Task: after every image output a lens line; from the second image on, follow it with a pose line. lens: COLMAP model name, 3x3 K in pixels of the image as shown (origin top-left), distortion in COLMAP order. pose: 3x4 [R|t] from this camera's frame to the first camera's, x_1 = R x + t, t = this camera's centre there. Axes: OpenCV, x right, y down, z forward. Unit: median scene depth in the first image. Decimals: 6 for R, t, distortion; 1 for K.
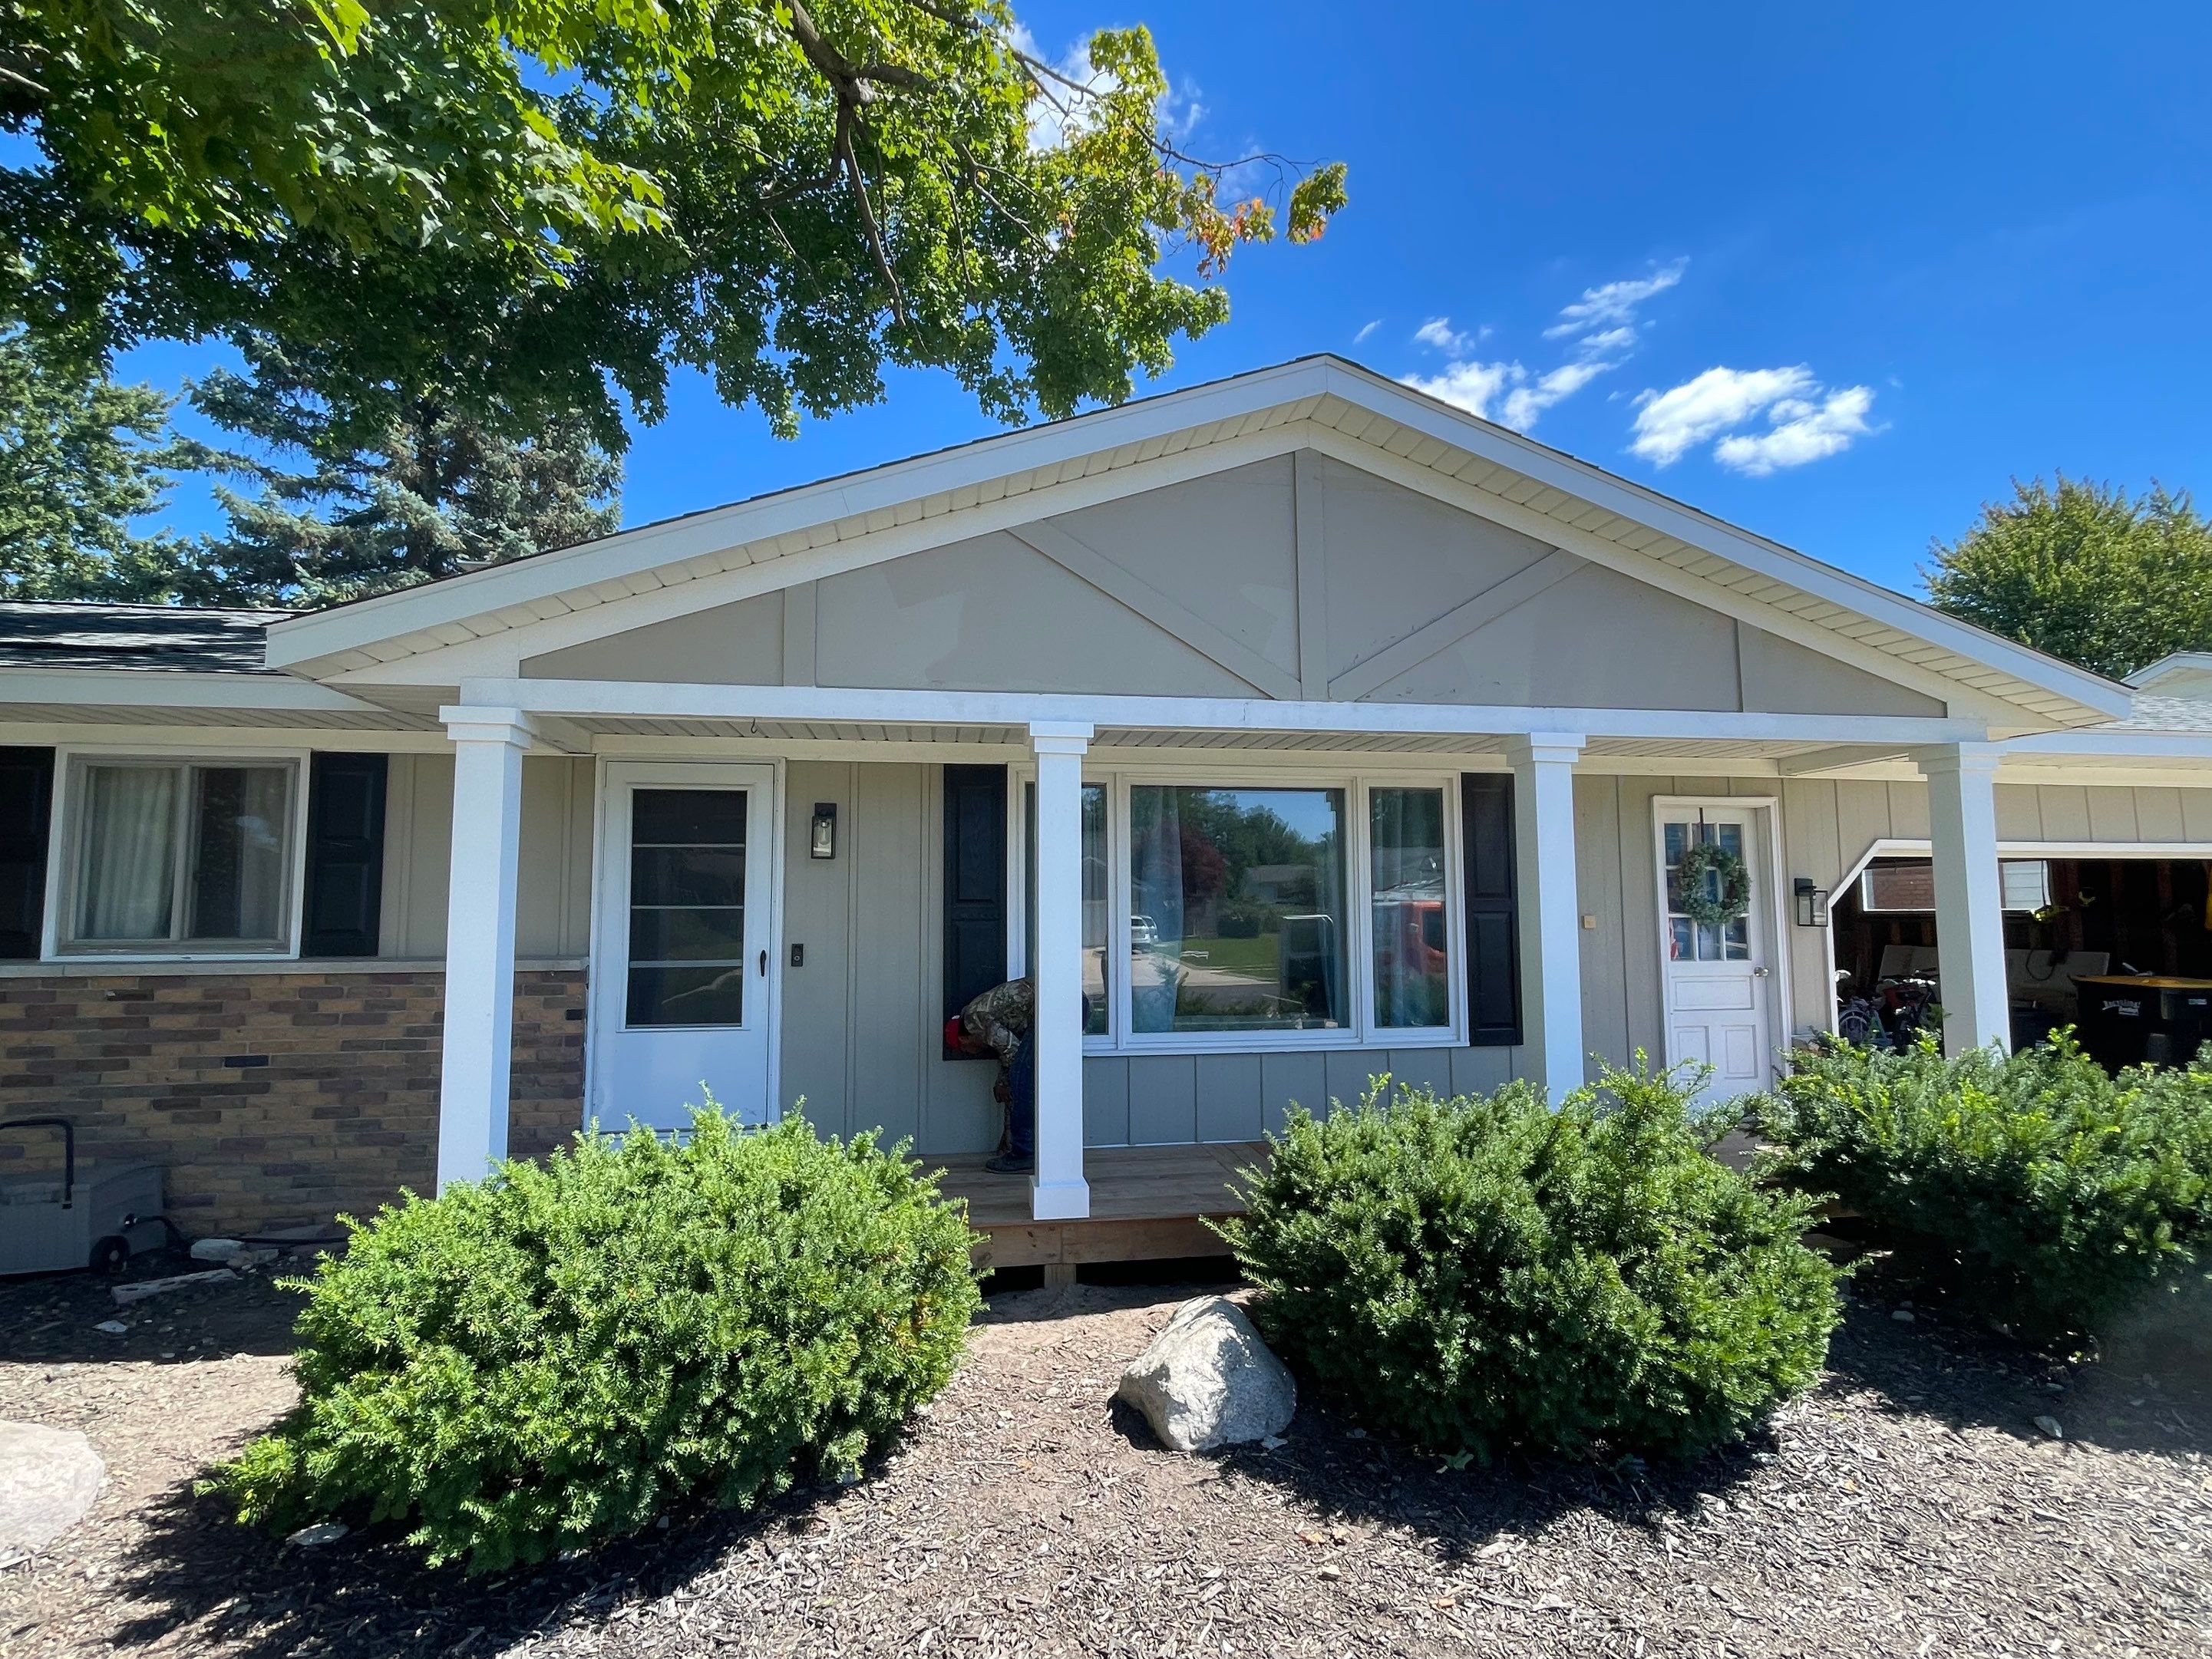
lens RADIAL K [[1119.4, 0, 1106.0], [0, 1119.4, 829.5], [0, 0, 1]] dist [-0.002989, -0.000502]
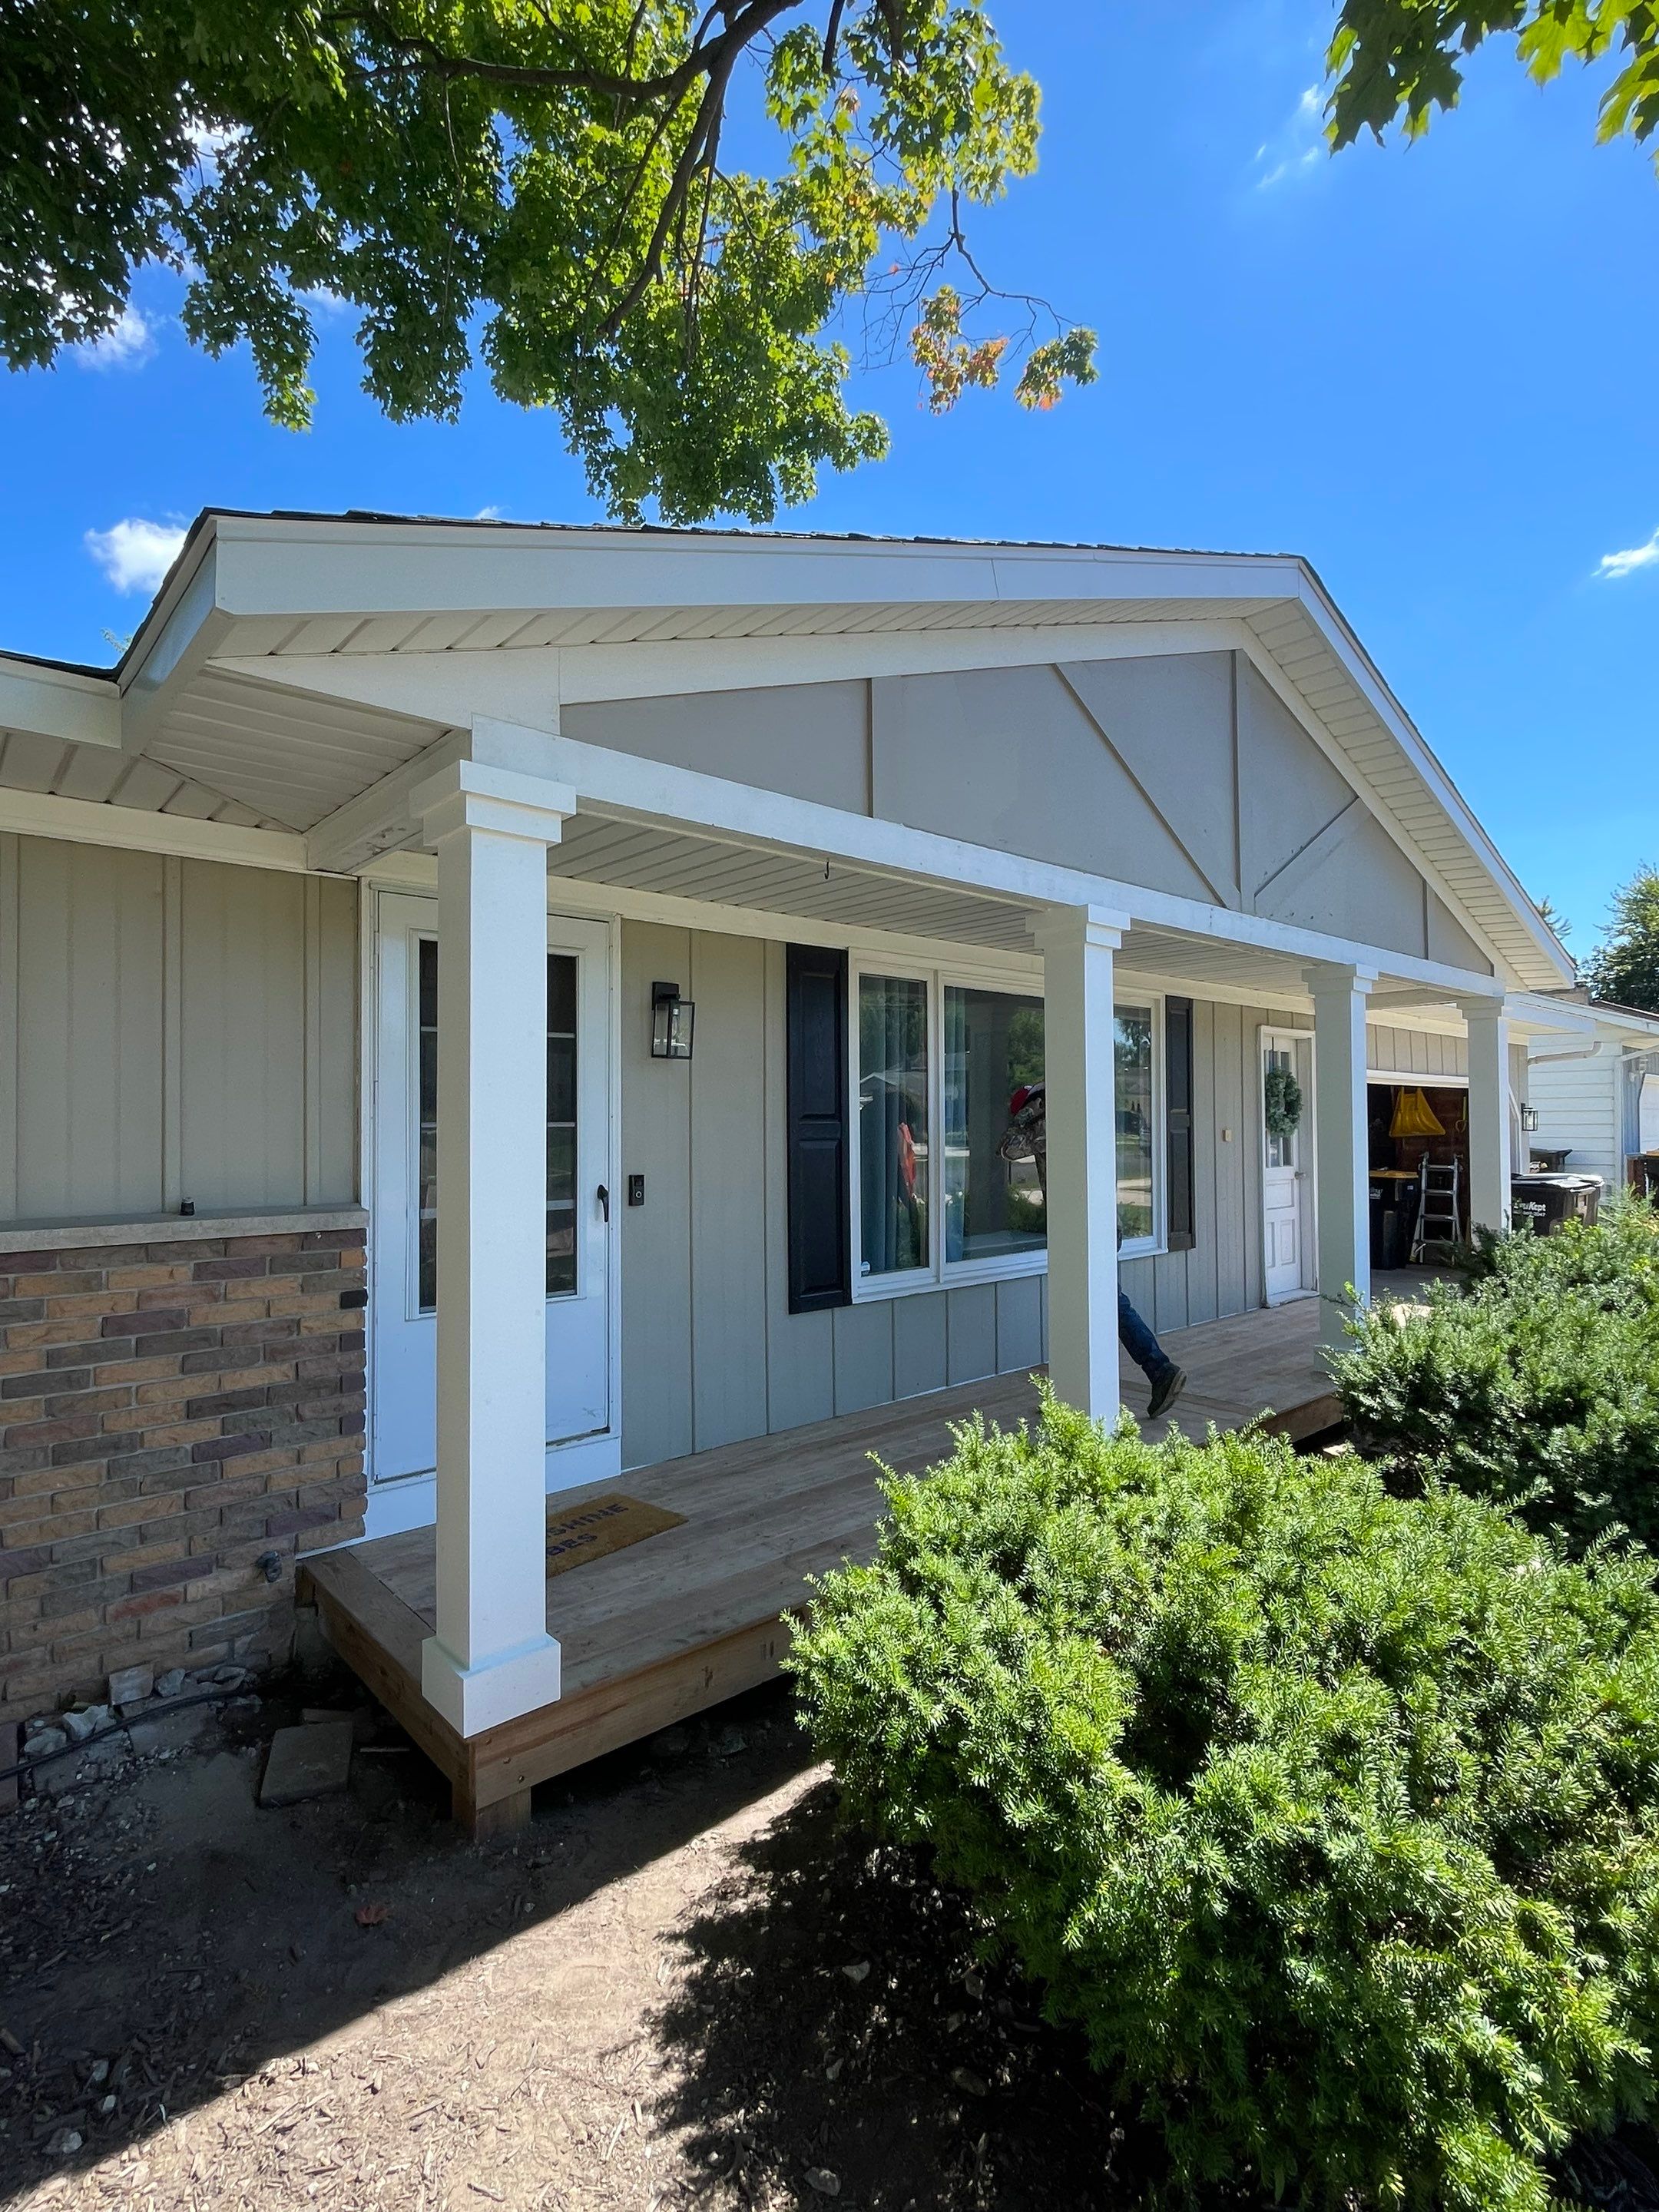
lens RADIAL K [[1078.8, 0, 829.5], [0, 1078.8, 1106.0], [0, 0, 1]] dist [0.001548, 0.000038]
pose [[0.846107, 0.013268, 0.532847, -0.466007], [-0.057299, 0.996161, 0.066180, 0.004527], [-0.529924, -0.086527, 0.843619, 0.302753]]
